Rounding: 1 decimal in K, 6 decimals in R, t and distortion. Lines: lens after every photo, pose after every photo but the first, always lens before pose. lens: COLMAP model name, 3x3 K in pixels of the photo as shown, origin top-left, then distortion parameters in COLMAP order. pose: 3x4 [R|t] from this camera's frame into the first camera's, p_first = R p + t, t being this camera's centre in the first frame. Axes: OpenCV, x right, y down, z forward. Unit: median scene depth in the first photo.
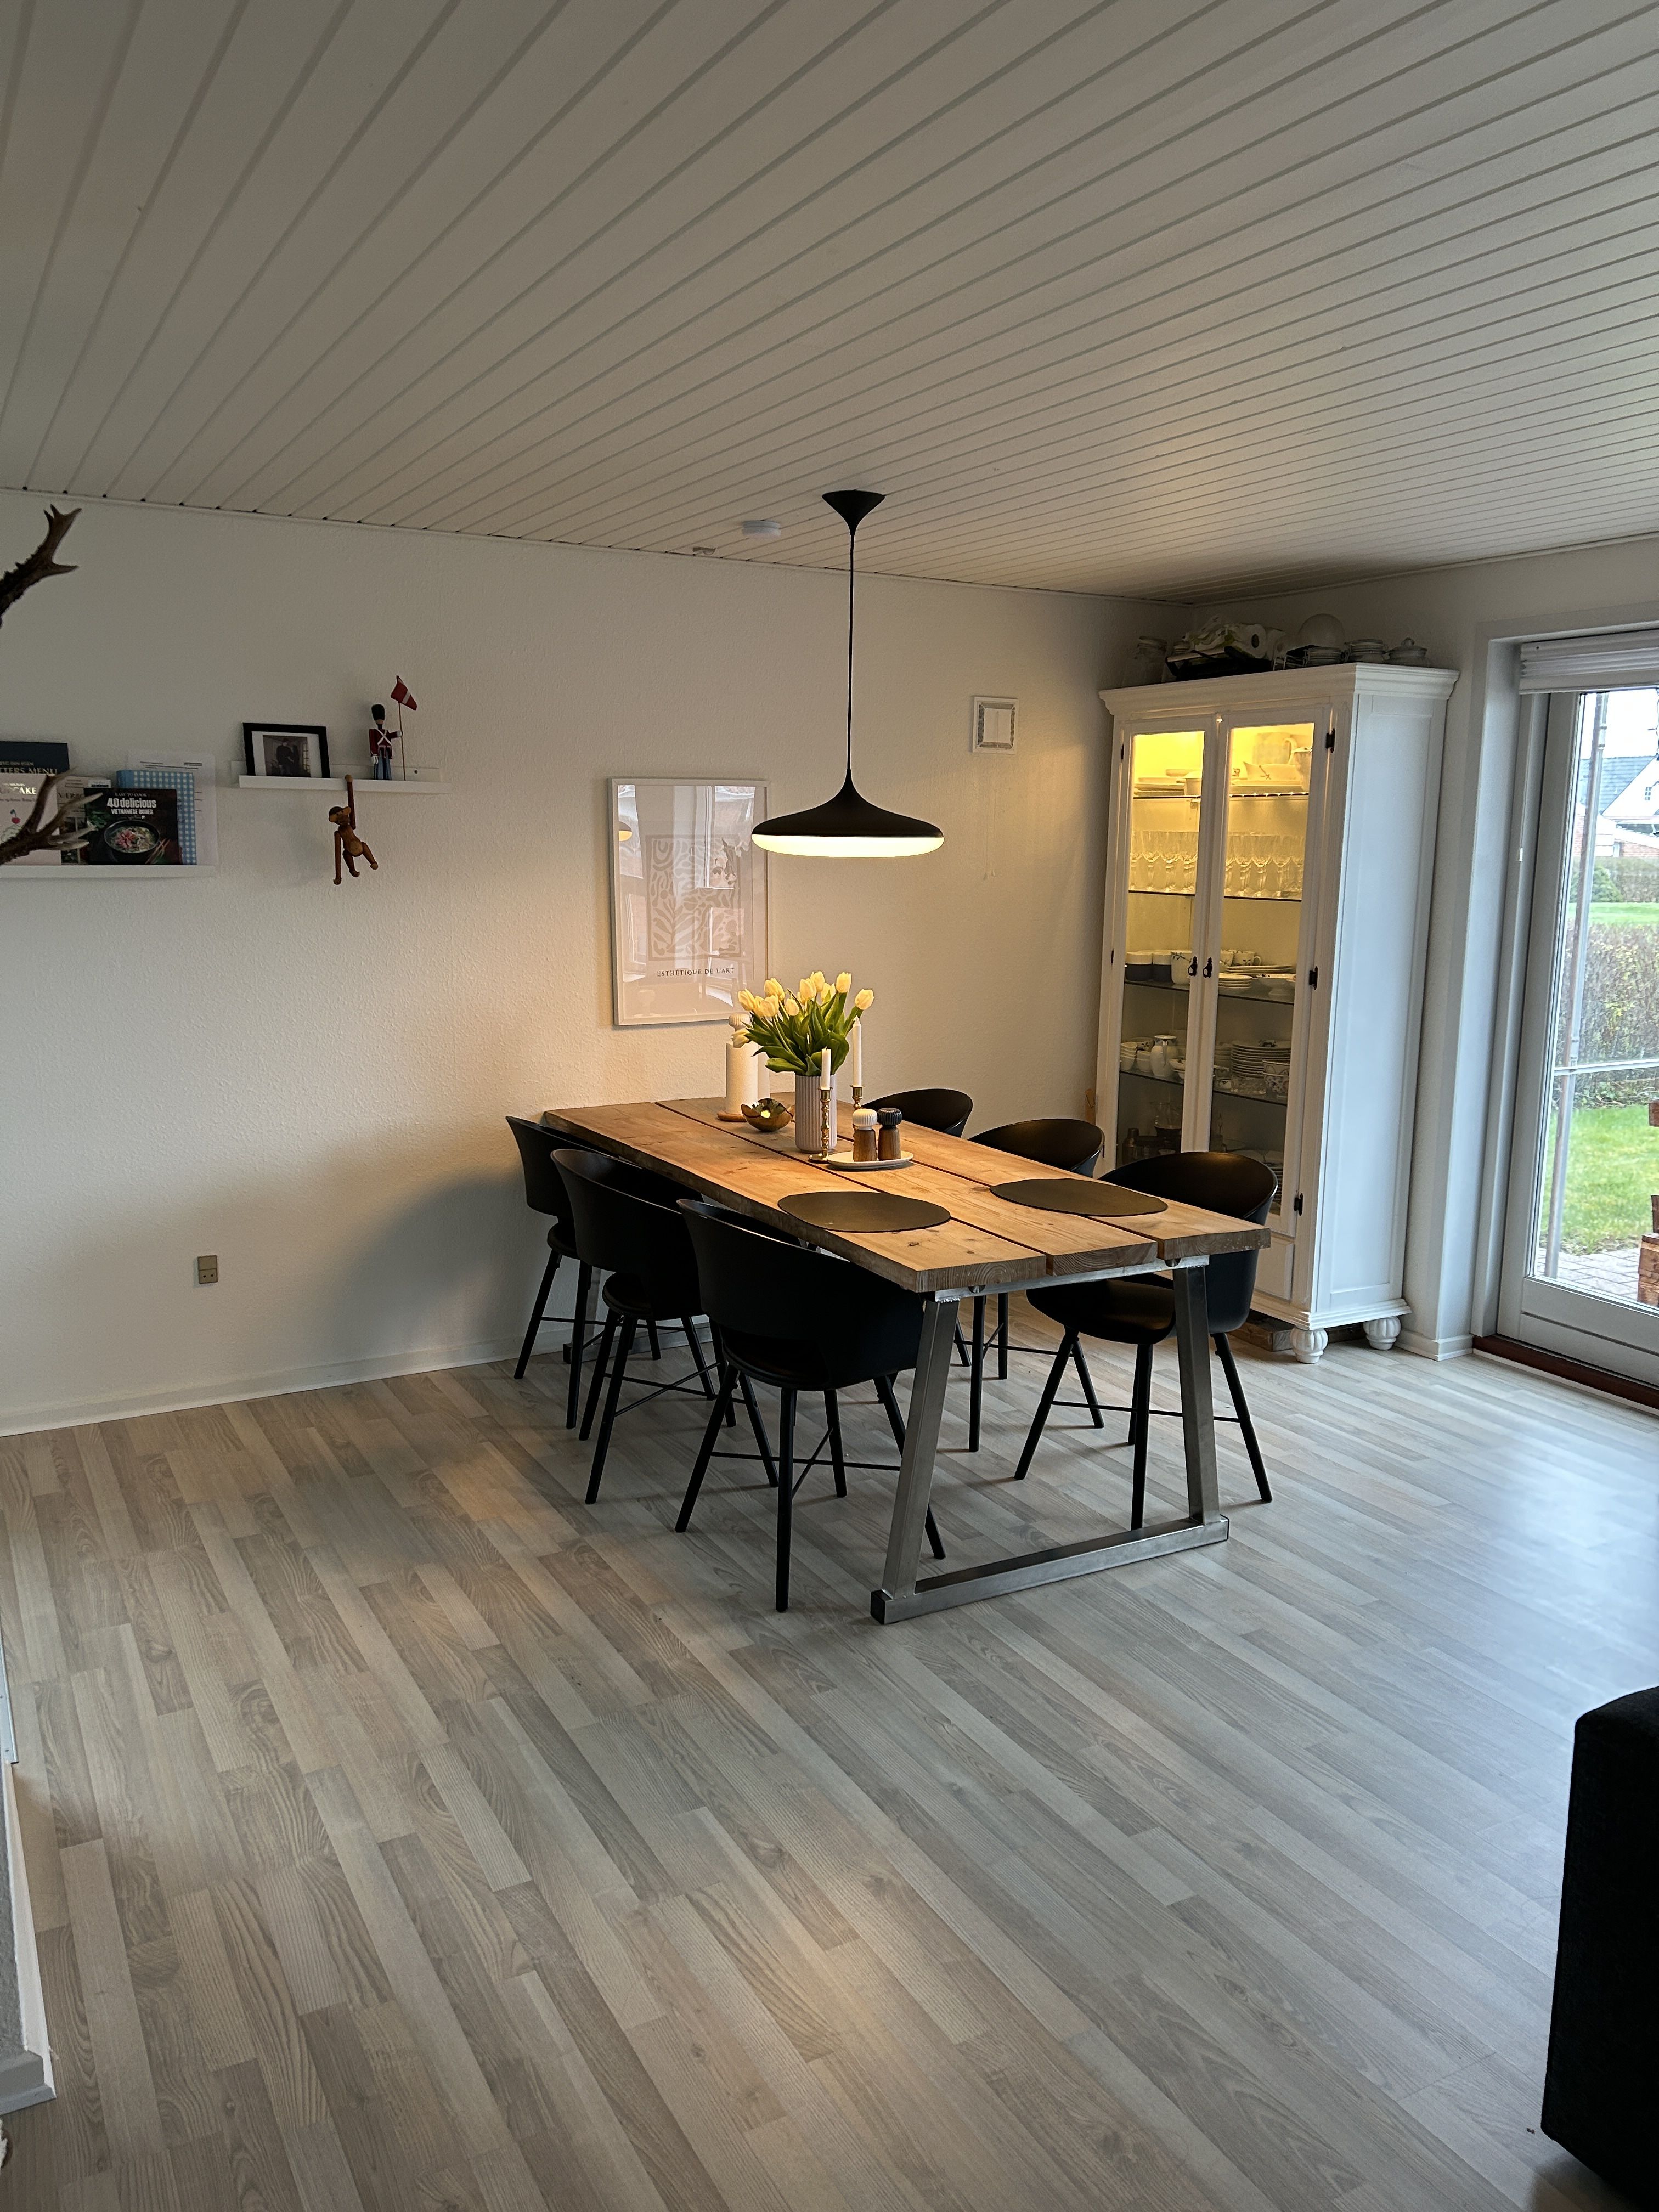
lens RADIAL K [[1651.9, 0, 823.4], [0, 1651.9, 1110.6], [0, 0, 1]] dist [0.092080, -0.140689]
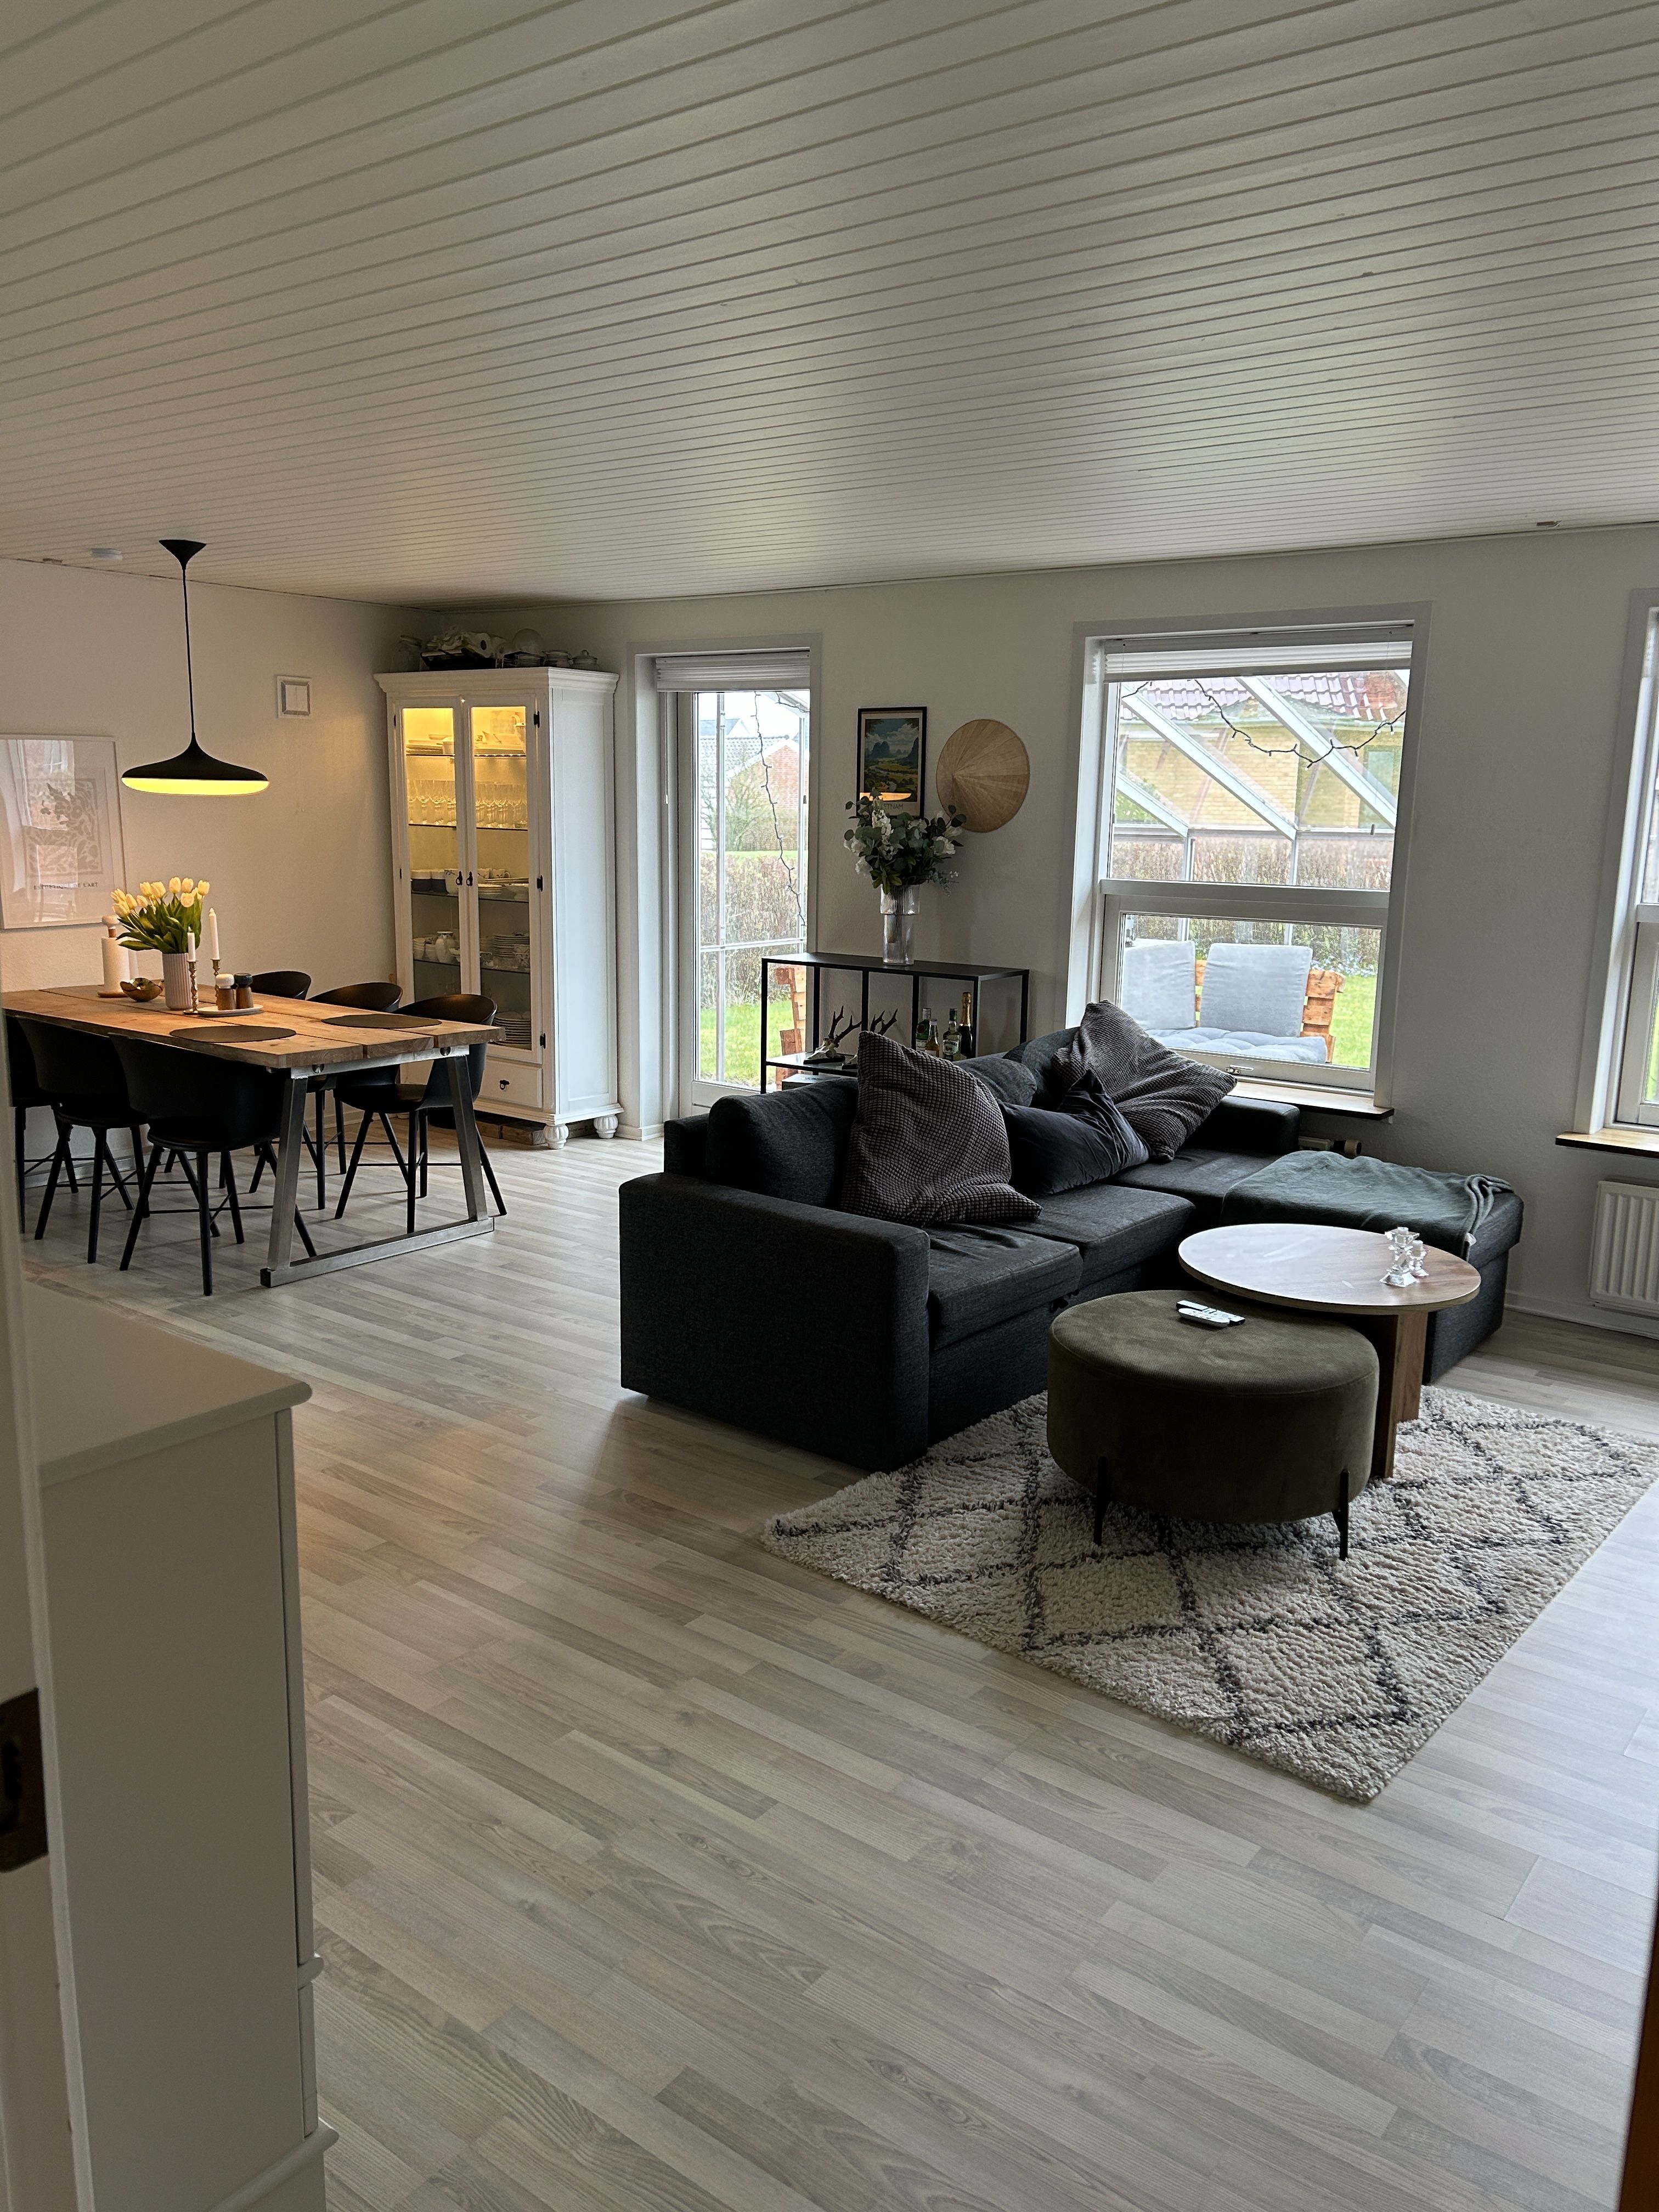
lens RADIAL K [[1651.9, 0, 823.4], [0, 1651.9, 1110.6], [0, 0, 1]] dist [0.092080, -0.140689]
pose [[0.918671, -0.073234, 0.388176, -0.057141], [0.062759, 0.997242, 0.039614, 0.078945], [-0.390006, -0.012031, 0.920734, -0.446478]]
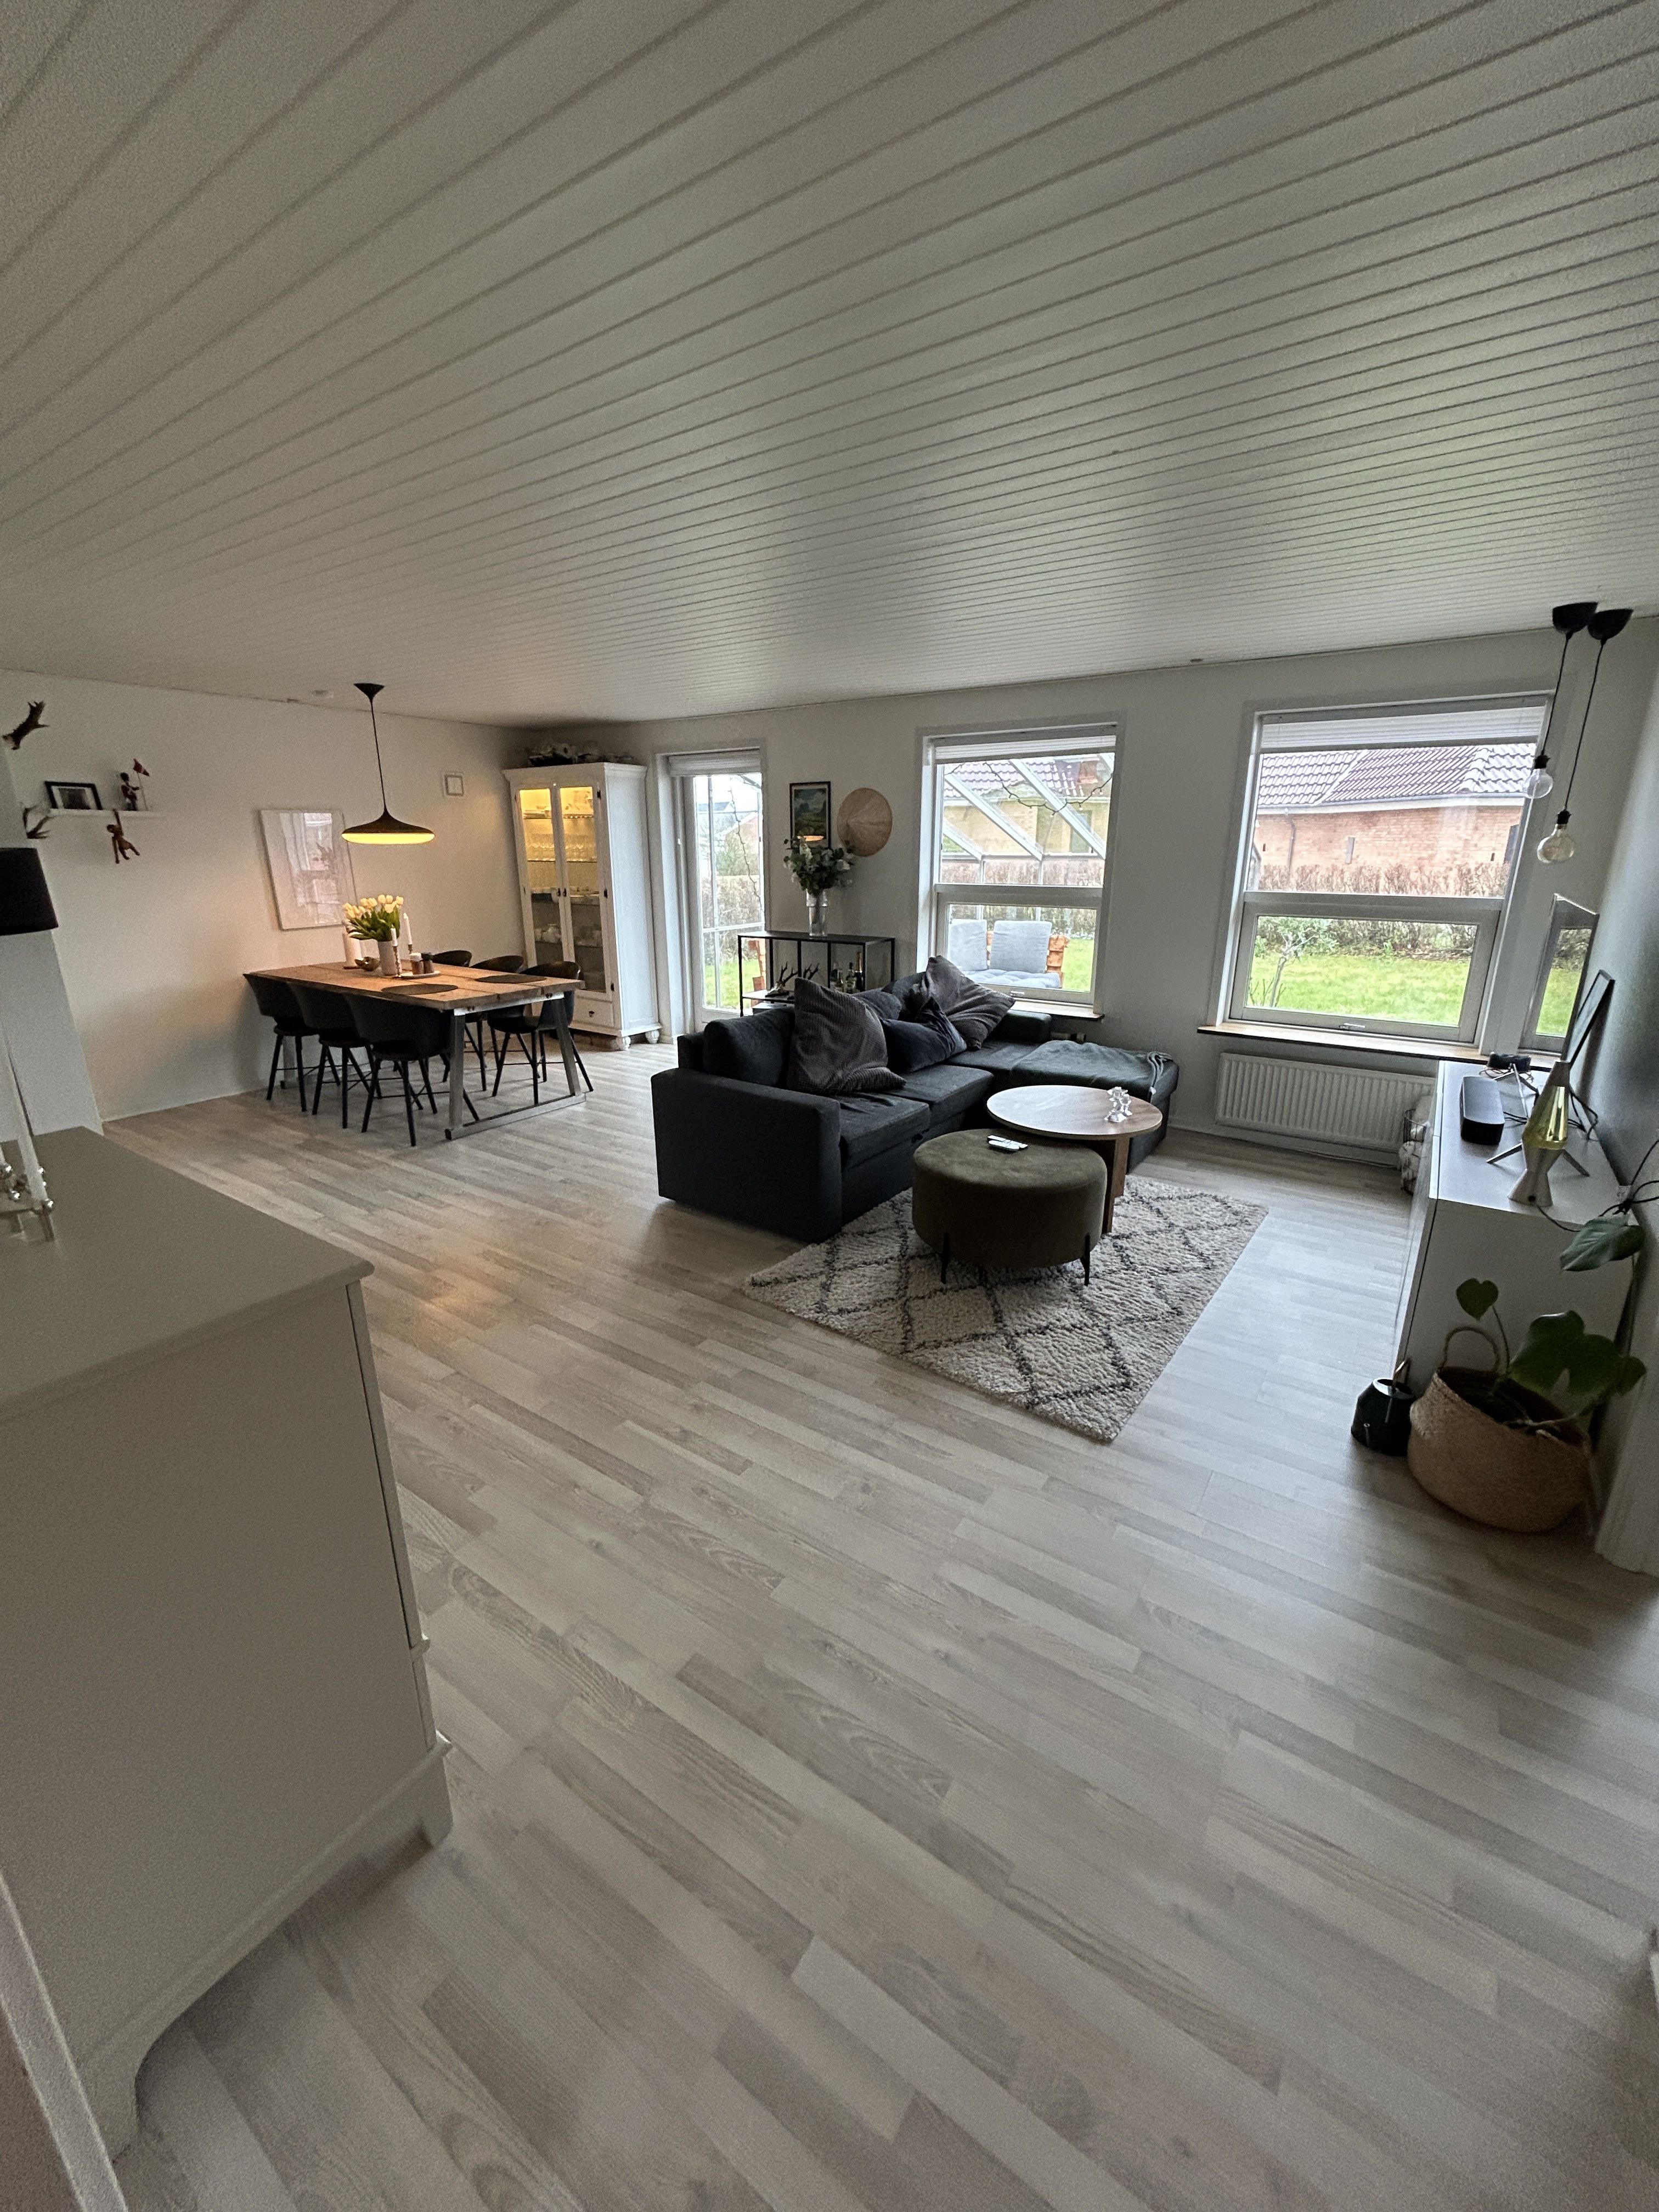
lens RADIAL K [[891.1, 0, 829.5], [0, 891.1, 1106.0], [0, 0, 1]] dist [0.001100, -0.000048]
pose [[0.895063, -0.141282, 0.422969, -0.012307], [0.089137, 0.986027, 0.140731, 0.076351], [-0.436941, -0.088261, 0.895149, -0.363878]]
